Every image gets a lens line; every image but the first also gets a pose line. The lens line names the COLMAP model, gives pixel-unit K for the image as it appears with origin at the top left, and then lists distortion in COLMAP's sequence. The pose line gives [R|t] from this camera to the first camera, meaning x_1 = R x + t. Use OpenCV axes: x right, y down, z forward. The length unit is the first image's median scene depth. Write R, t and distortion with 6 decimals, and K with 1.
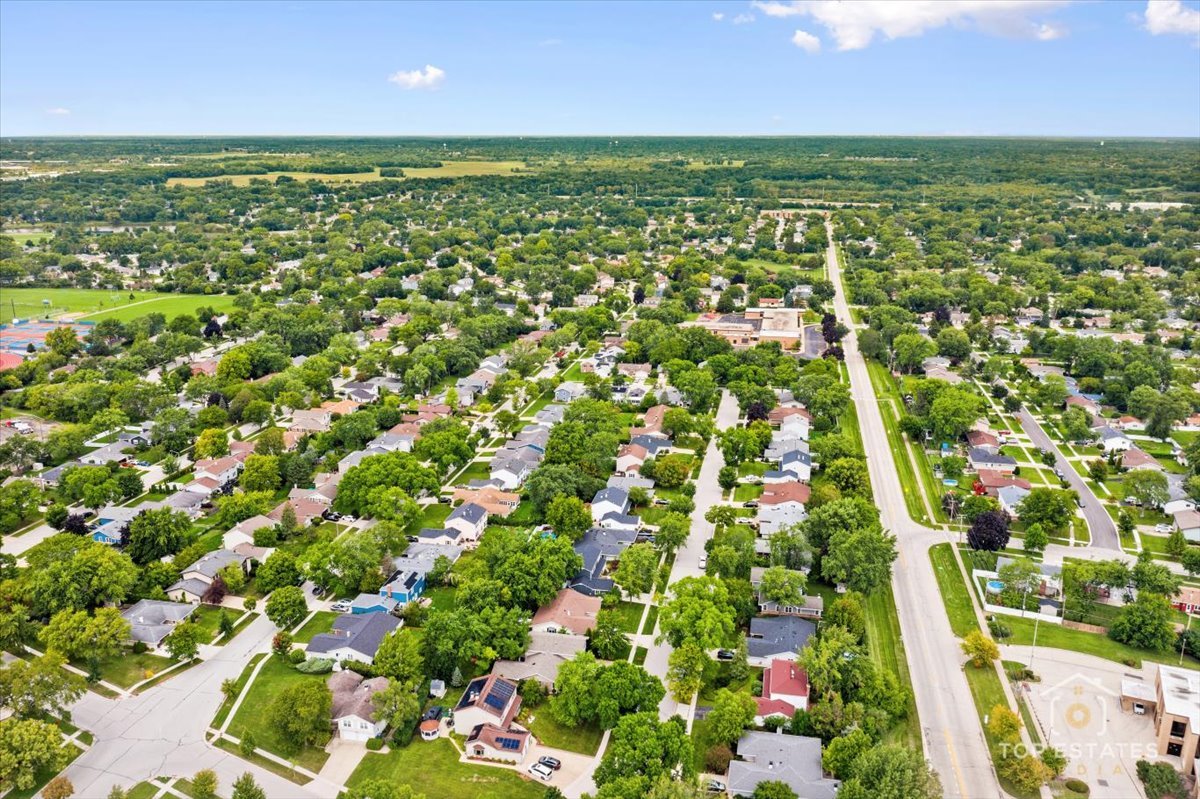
lens RADIAL K [[945.8, 0, 600.4], [0, 945.8, 400.2], [0, 0, 1]] dist [0.003035, 0.001700]
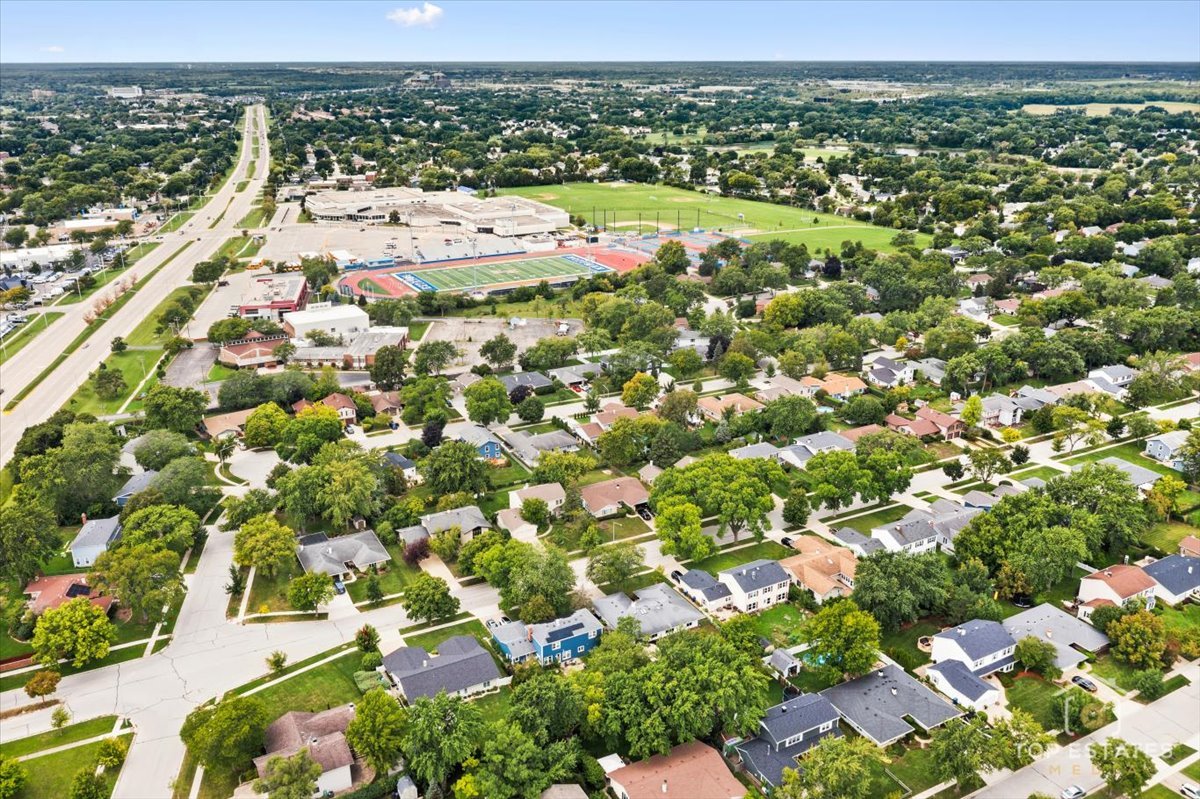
lens RADIAL K [[906.6, 0, 599.1], [0, 906.6, 398.8], [0, 0, 1]] dist [-0.003678, 0.011378]
pose [[0.644070, 0.270843, -0.715414, 0.096318], [-0.209410, 0.961924, 0.175640, -0.042839], [0.735745, 0.036691, 0.676264, 0.155318]]
